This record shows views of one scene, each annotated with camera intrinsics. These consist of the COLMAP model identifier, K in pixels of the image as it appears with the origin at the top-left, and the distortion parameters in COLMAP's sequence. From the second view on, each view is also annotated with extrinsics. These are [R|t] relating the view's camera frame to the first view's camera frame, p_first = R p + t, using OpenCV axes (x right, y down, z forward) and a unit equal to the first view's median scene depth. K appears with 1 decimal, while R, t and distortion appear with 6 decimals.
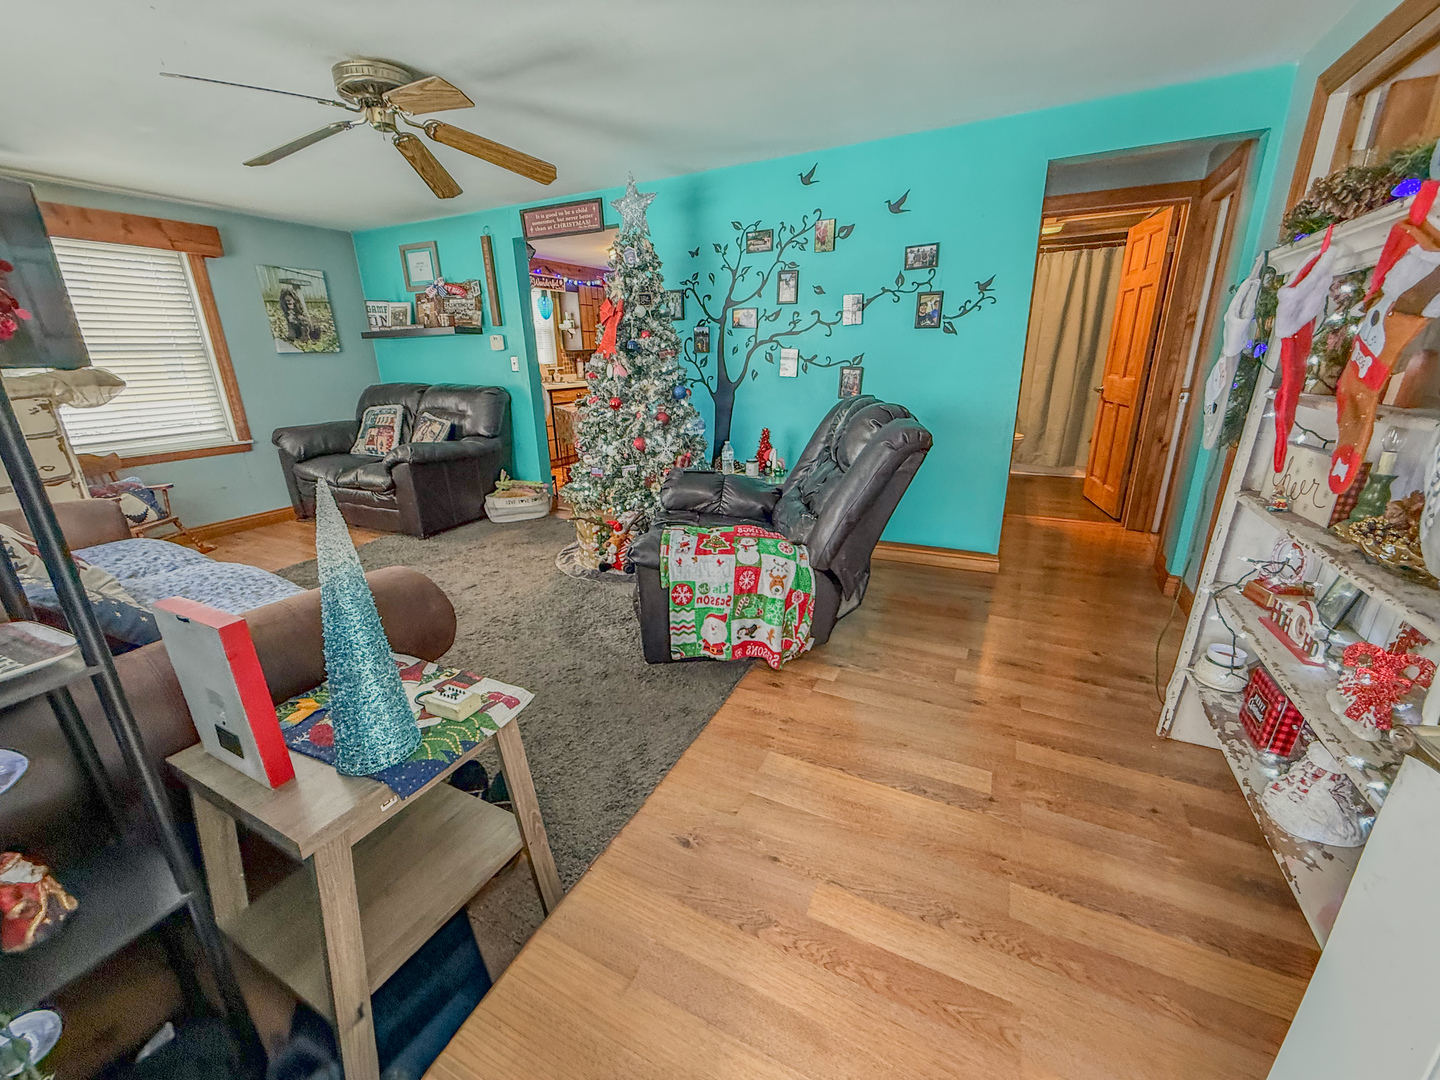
lens RADIAL K [[570.9, 0, 720.8], [0, 570.9, 539.8], [0, 0, 1]] dist [-0.001332, 0.000254]
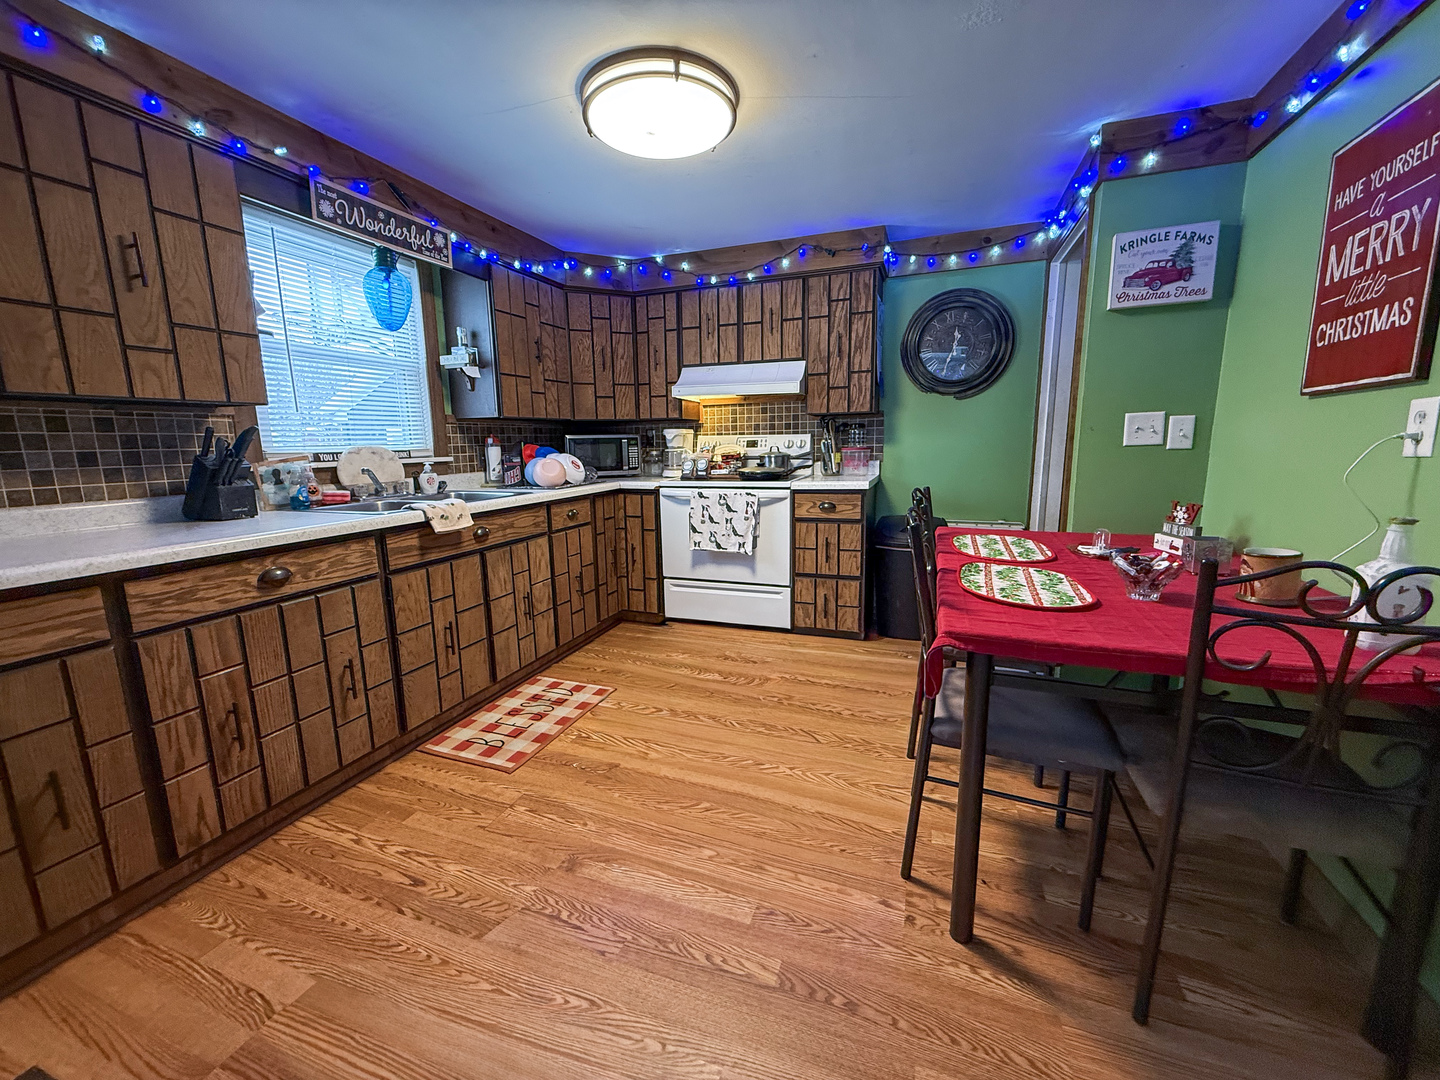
lens RADIAL K [[570.9, 0, 722.0], [0, 570.9, 538.3], [0, 0, 1]] dist [-0.001332, 0.000254]
pose [[0.993736, -0.012373, 0.111069, -0.129657], [0.028118, 0.989563, -0.141329, -0.184893], [-0.108161, 0.143567, 0.983712, 0.594789]]
